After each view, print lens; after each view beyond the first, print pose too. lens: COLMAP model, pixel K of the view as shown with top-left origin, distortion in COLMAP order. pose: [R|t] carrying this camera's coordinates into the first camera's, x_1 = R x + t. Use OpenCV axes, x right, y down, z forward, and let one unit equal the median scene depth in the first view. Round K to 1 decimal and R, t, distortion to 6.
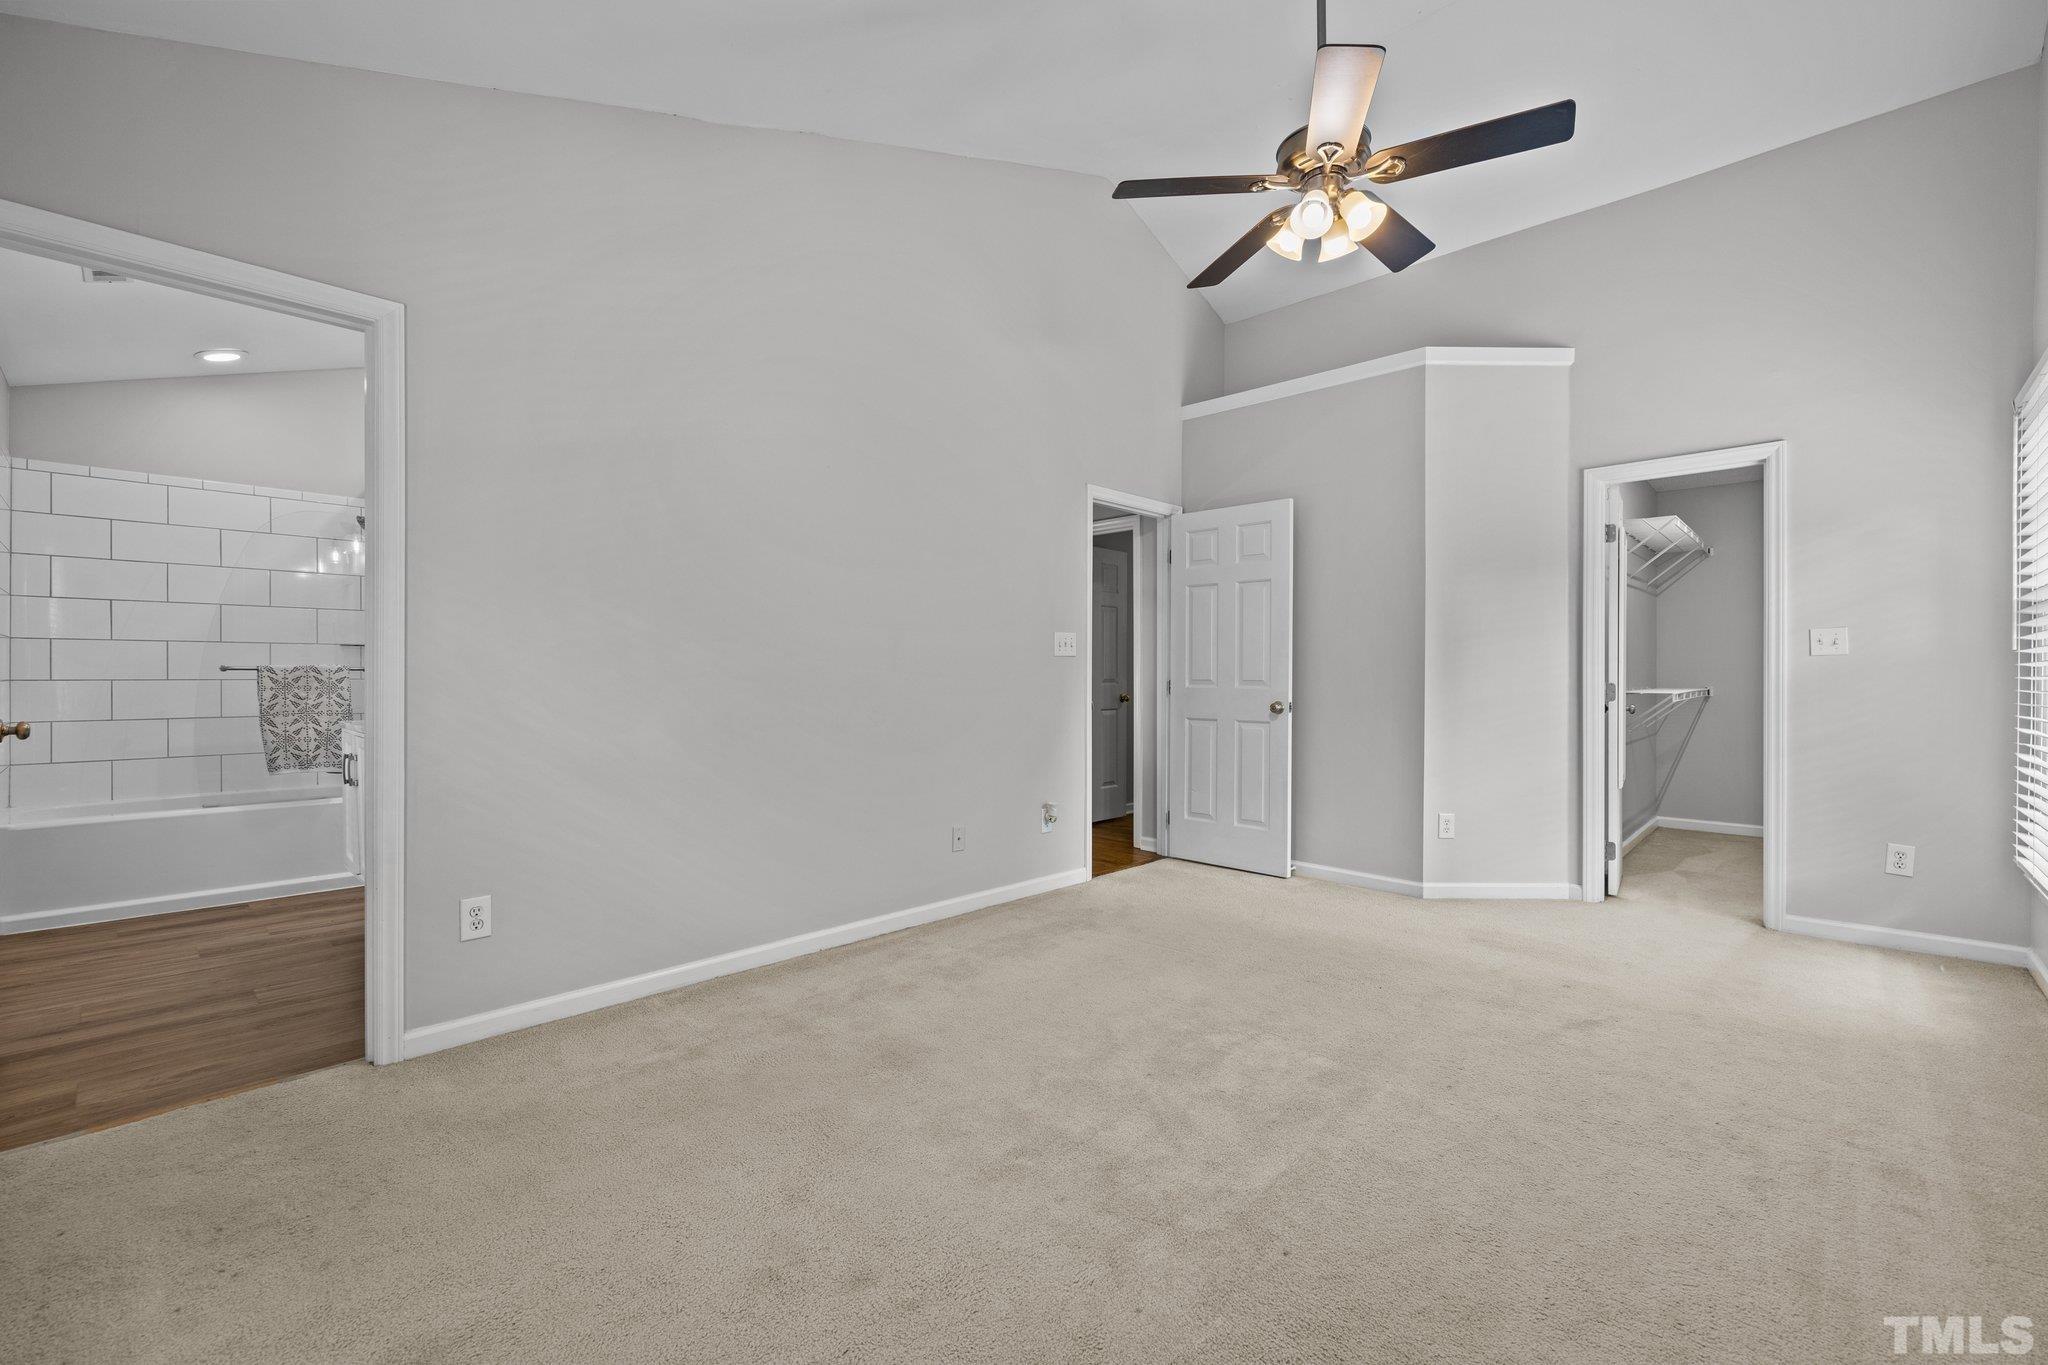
lens RADIAL K [[865.4, 0, 1029.3], [0, 865.4, 669.4], [0, 0, 1]] dist [0.003220, 0.000647]
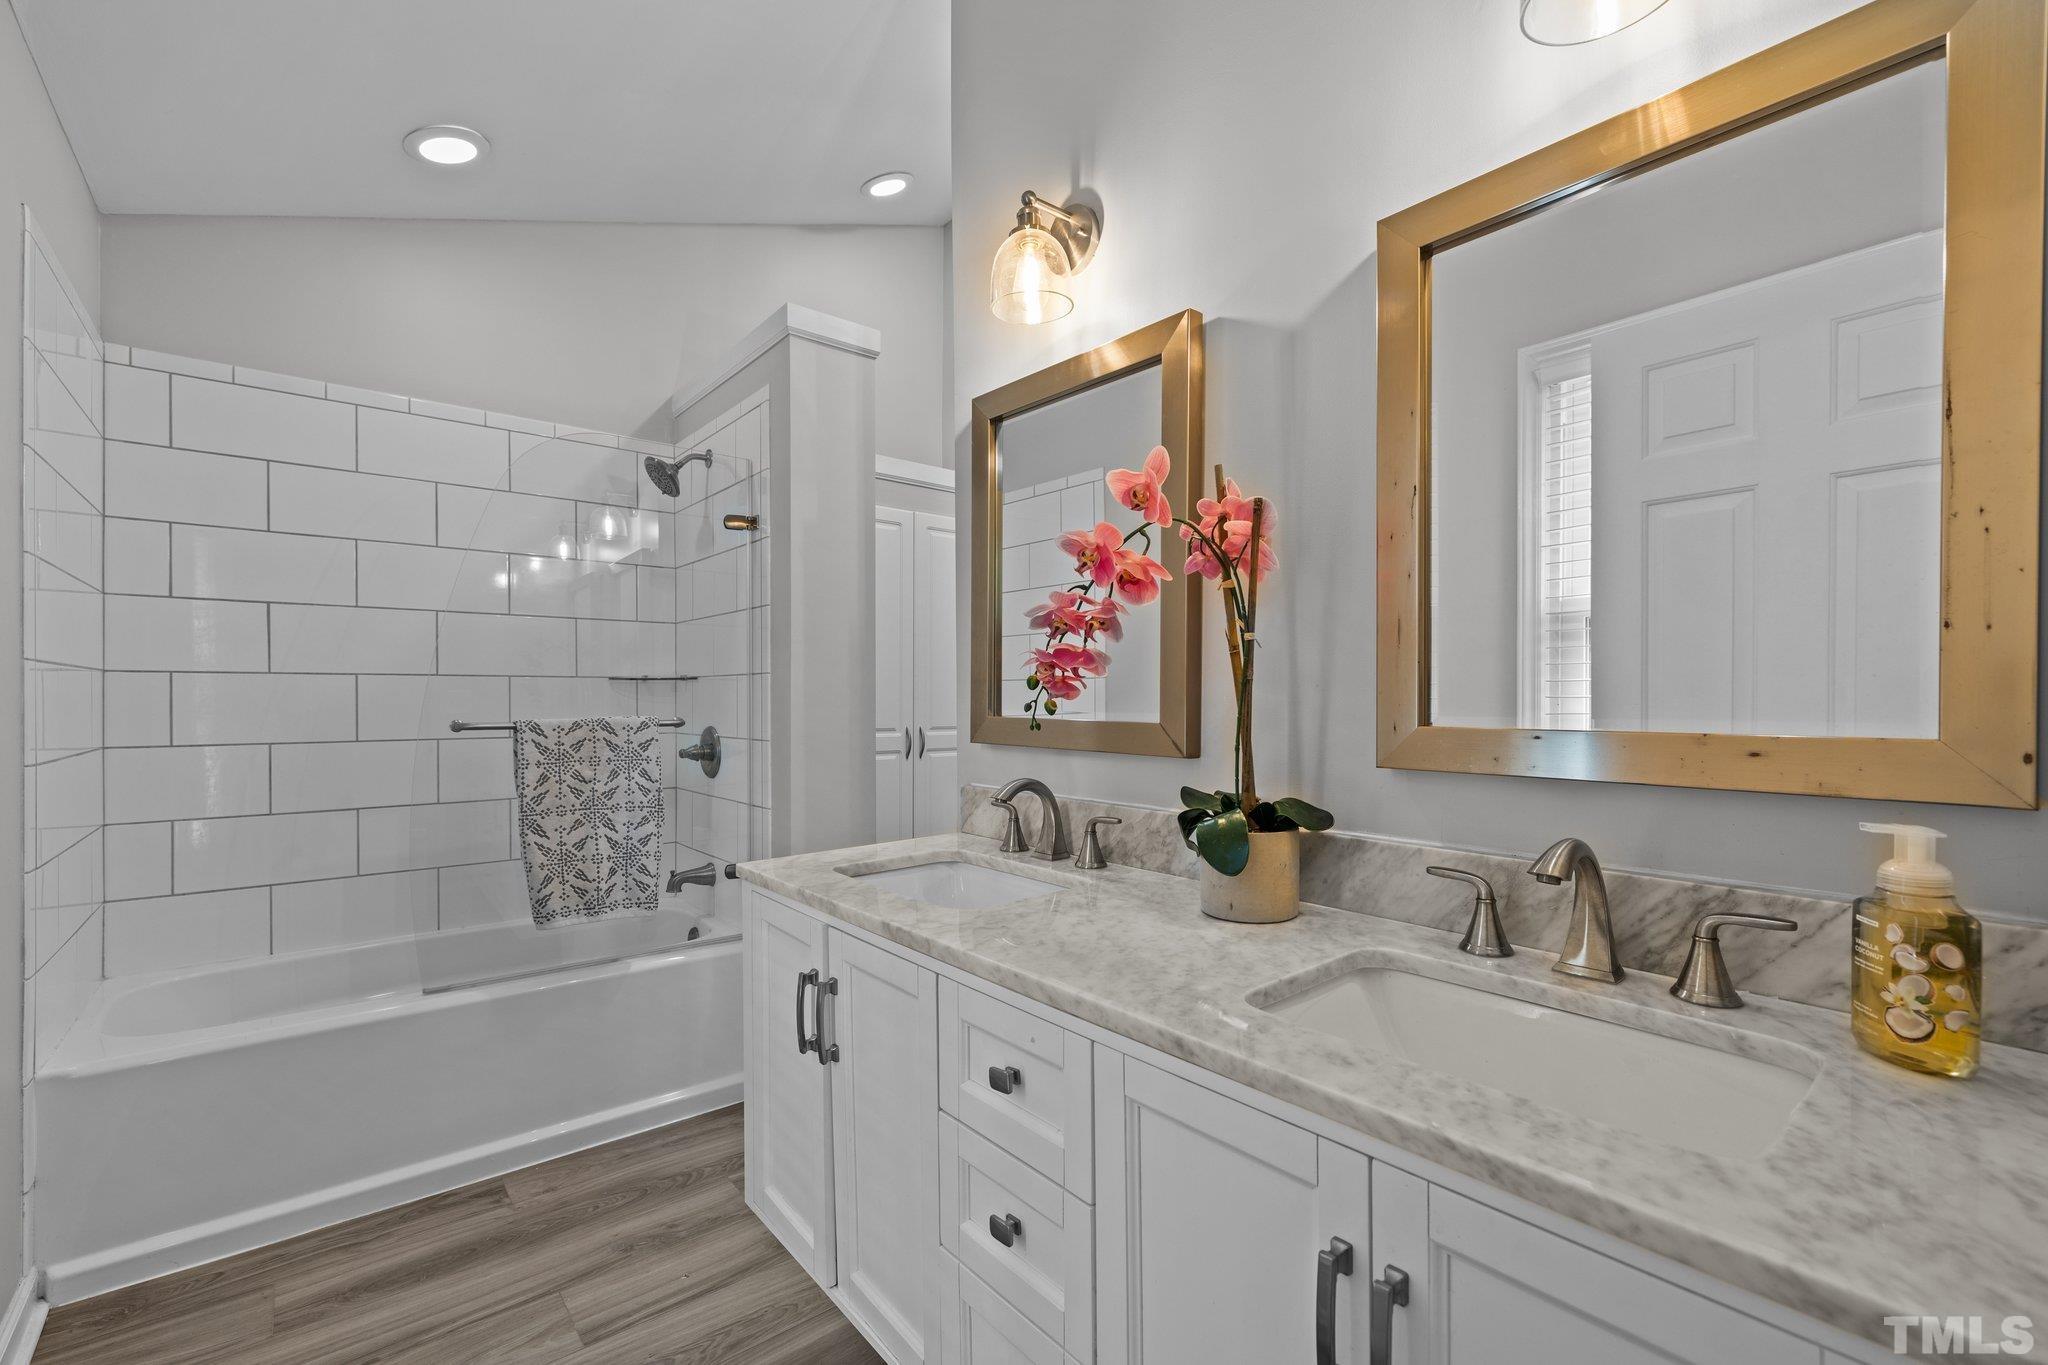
lens RADIAL K [[865.4, 0, 1019.0], [0, 865.4, 697.4], [0, 0, 1]] dist [0.003220, 0.000647]
pose [[0.993044, -0.001401, -0.117736, -0.510811], [0.001920, 0.999989, 0.004295, -0.019653], [0.117728, -0.004491, 0.993036, 0.501959]]
